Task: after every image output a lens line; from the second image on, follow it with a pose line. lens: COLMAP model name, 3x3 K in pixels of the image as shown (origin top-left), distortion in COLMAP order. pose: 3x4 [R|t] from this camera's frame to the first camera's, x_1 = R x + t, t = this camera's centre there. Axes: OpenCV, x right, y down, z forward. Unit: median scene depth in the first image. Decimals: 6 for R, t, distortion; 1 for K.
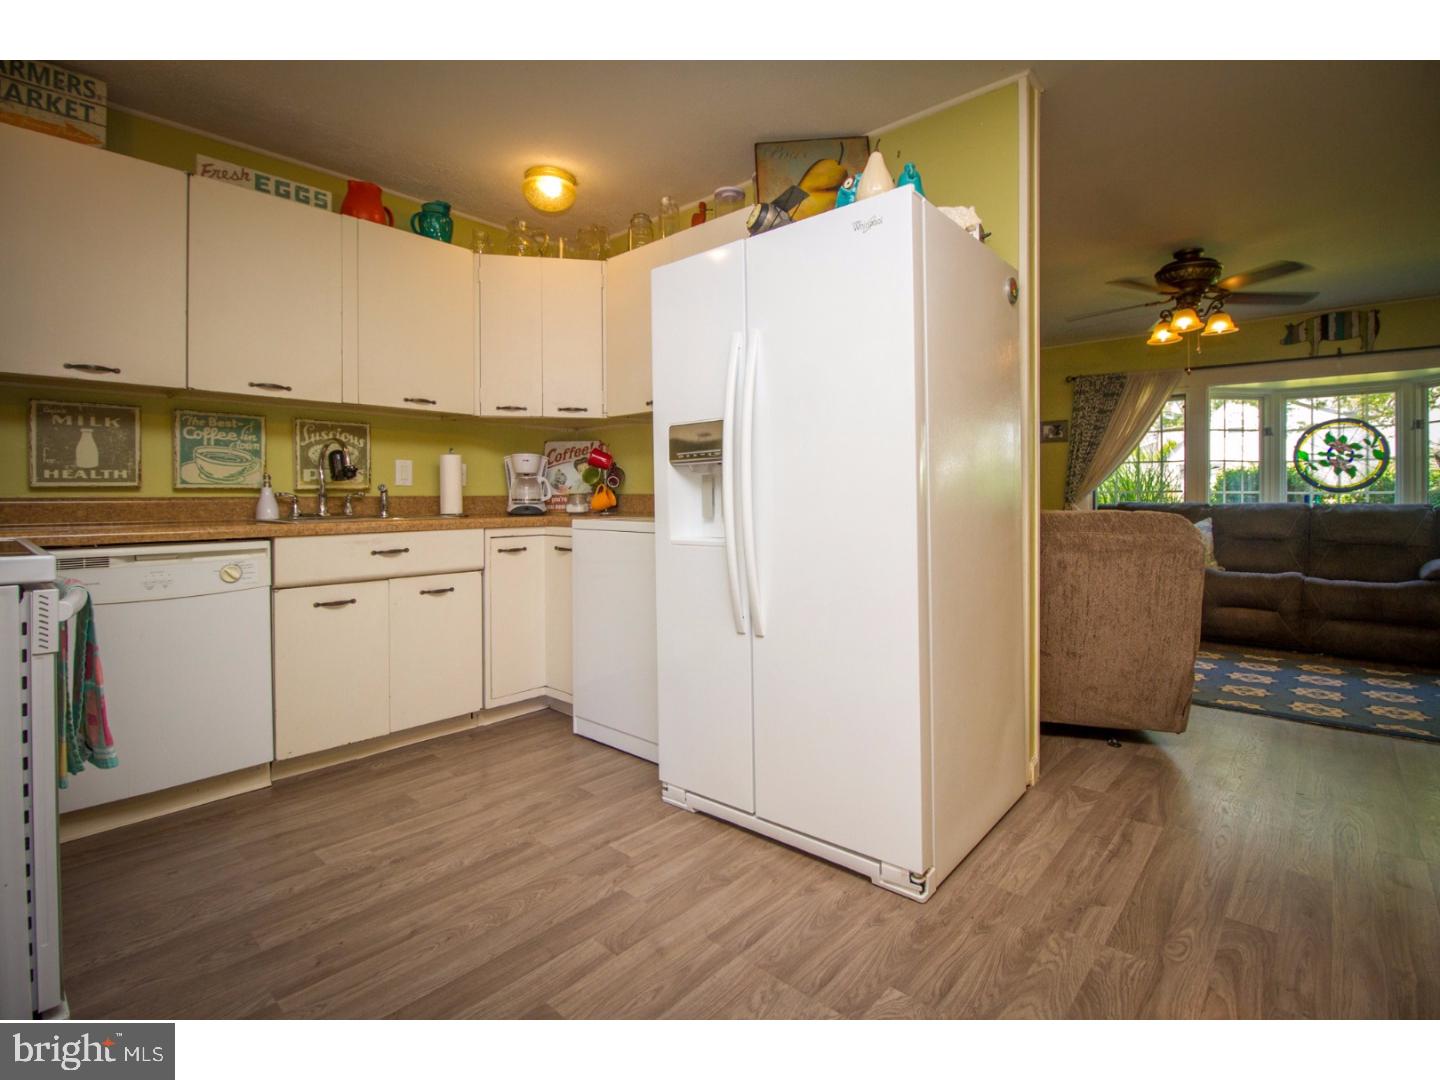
lens RADIAL K [[676.7, 0, 752.5], [0, 676.7, 497.0], [0, 0, 1]] dist [-0.005211, -0.001577]
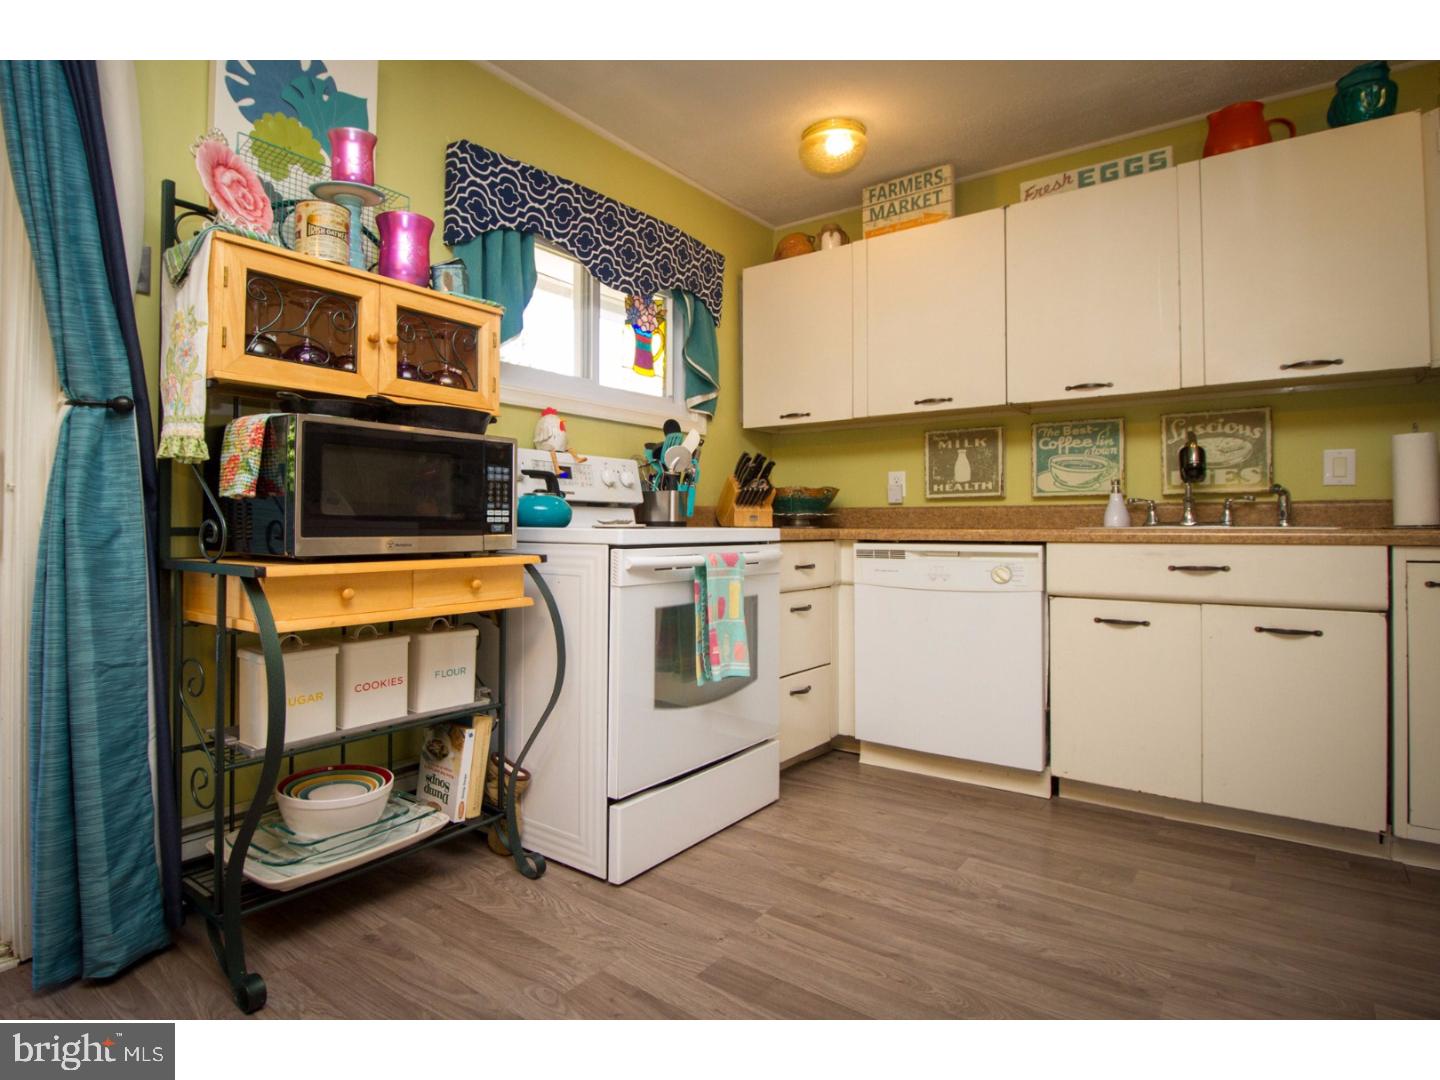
lens RADIAL K [[778.1, 0, 720.9], [0, 778.1, 505.2], [0, 0, 1]] dist [-0.002776, -0.001128]
pose [[0.087935, -0.026881, -0.995763, 0.300249], [0.005563, 0.999633, -0.026494, 0.027431], [0.996111, -0.003210, 0.088053, 0.355717]]
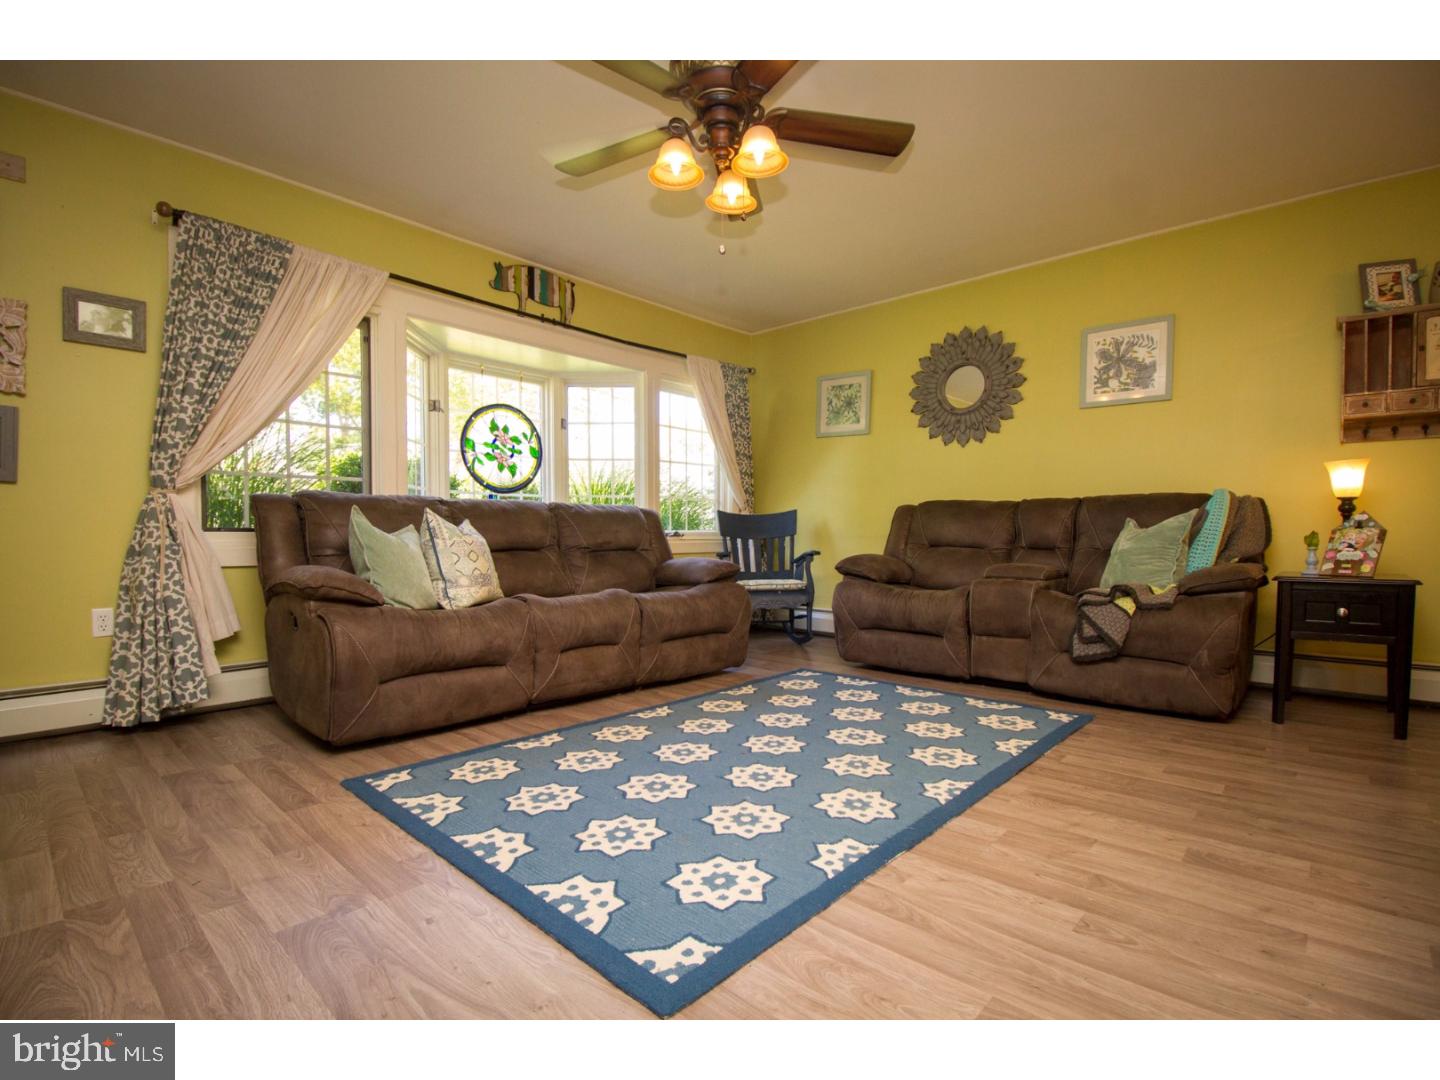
lens RADIAL K [[682.7, 0, 718.1], [0, 682.7, 553.0], [0, 0, 1]] dist [-0.005012, -0.001197]
pose [[0.031292, -0.029673, 0.999070, 0.072969], [-0.005321, 0.999540, 0.029854, 0.070984], [-0.999496, -0.006250, 0.031120, 1.270496]]
